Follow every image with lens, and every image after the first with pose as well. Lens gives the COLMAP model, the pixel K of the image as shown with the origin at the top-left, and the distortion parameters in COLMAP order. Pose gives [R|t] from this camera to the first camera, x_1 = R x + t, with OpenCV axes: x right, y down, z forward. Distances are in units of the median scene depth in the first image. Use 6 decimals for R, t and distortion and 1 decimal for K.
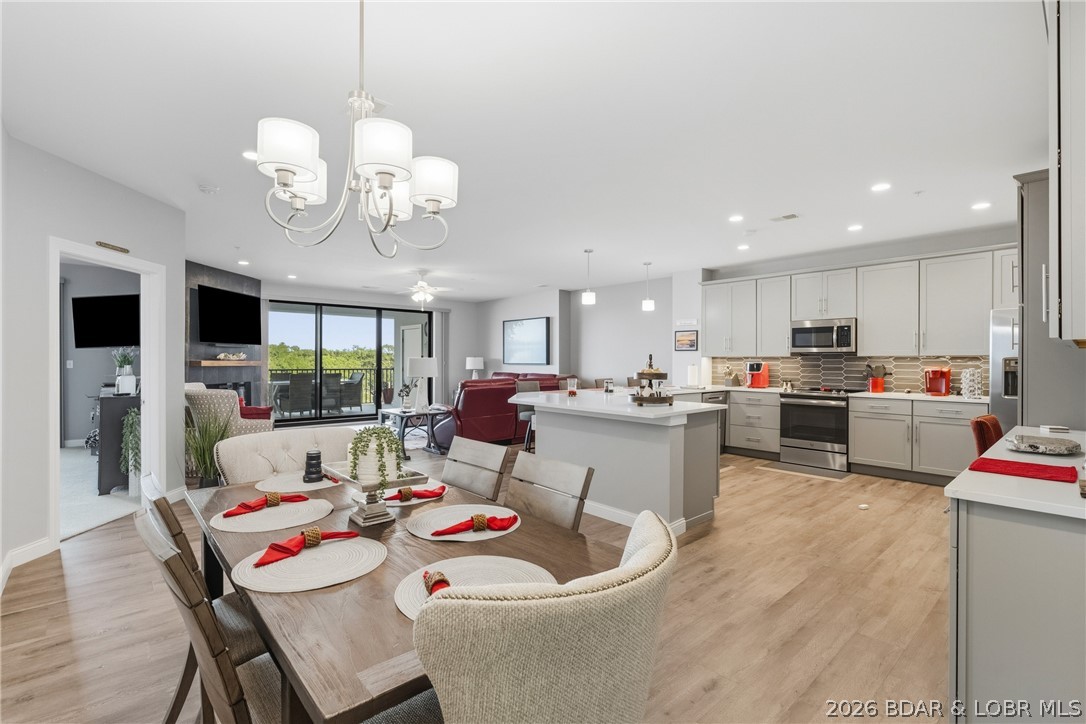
lens RADIAL K [[505.9, 0, 541.3], [0, 505.9, 361.0], [0, 0, 1]] dist [0.000400, 0.000952]
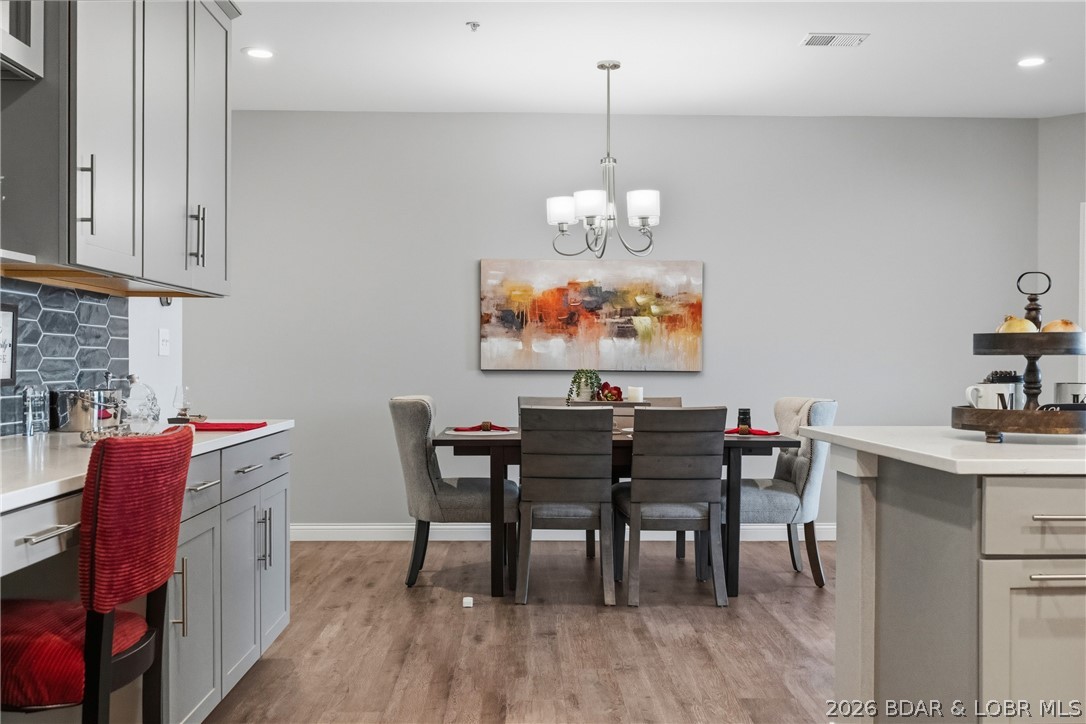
lens RADIAL K [[1000.3, 0, 546.3], [0, 1000.3, 380.2], [0, 0, 1]] dist [-0.019810, 0.000000]
pose [[-0.648962, 0.012077, -0.760725, 0.423900], [-0.006054, 0.999760, 0.021036, 0.019759], [0.760797, 0.018257, -0.648733, 0.575435]]
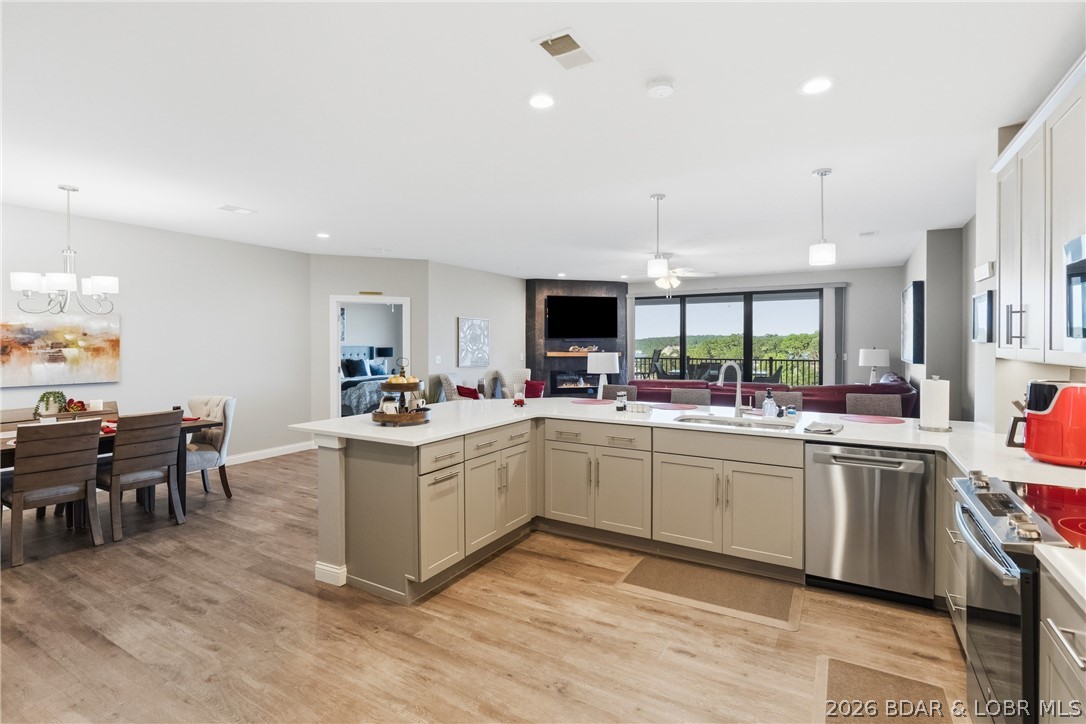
lens RADIAL K [[505.9, 0, 538.7], [0, 505.9, 351.4], [0, 0, 1]] dist [0.000400, 0.000952]
pose [[0.291924, 0.013167, -0.956351, 0.506708], [-0.001659, 0.999911, 0.013260, -0.017199], [0.956440, -0.002284, 0.291920, 0.481511]]
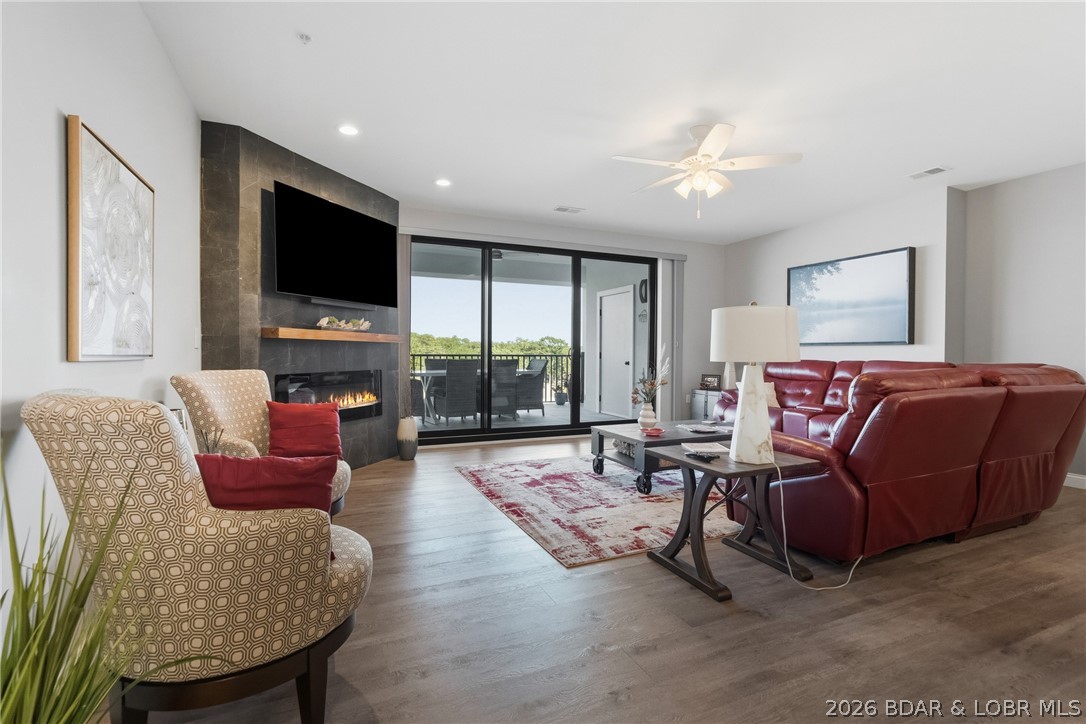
lens RADIAL K [[505.9, 0, 541.9], [0, 505.9, 352.9], [0, 0, 1]] dist [0.000400, 0.000952]
pose [[0.954431, 0.002021, -0.298425, -0.214291], [-0.002509, 0.999996, -0.001252, 0.020713], [0.298421, 0.001944, 0.954432, 0.482630]]
